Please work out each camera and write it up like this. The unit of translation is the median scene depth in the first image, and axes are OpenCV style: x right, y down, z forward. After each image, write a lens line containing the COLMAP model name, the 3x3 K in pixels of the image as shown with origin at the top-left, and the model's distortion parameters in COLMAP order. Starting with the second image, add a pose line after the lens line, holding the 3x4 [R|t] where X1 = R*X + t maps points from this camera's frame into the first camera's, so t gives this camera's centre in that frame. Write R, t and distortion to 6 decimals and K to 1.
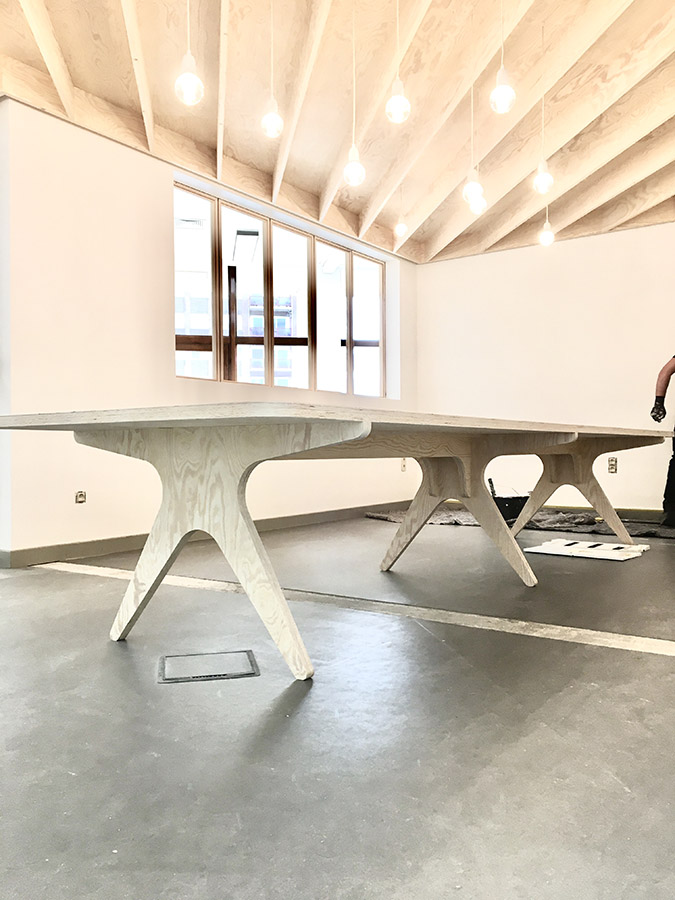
lens RADIAL K [[754.3, 0, 335.6], [0, 754.3, 449.6], [0, 0, 1]] dist [0.084817, 0.001781]
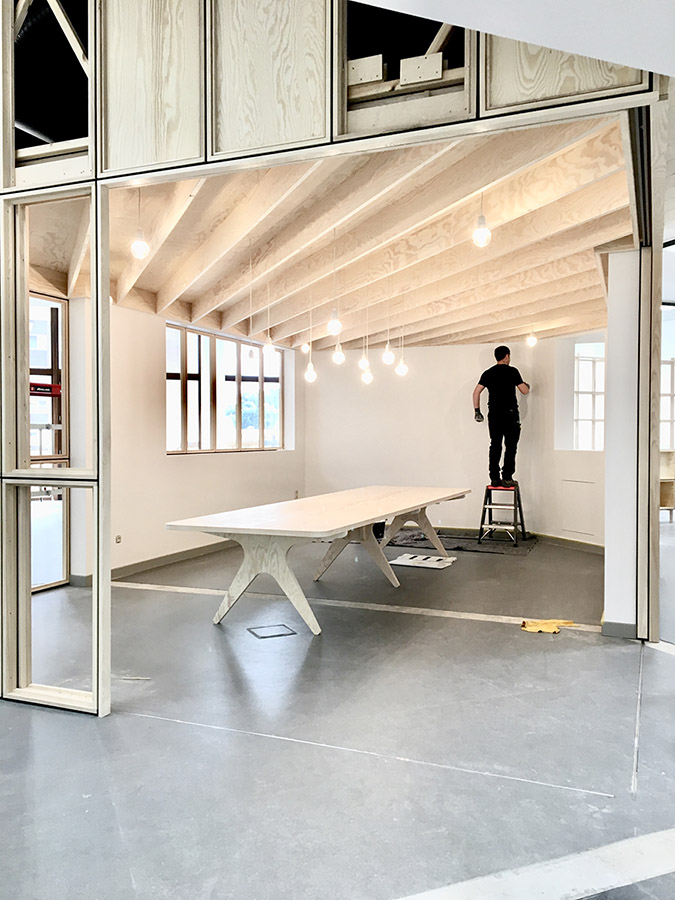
lens RADIAL K [[754.3, 0, 339.0], [0, 754.3, 448.9], [0, 0, 1]] dist [0.084817, 0.001781]
pose [[0.974870, 0.003625, 0.222743, -0.269236], [-0.008164, 0.999777, 0.019462, -0.177217], [-0.222623, -0.020791, 0.974683, -0.712239]]
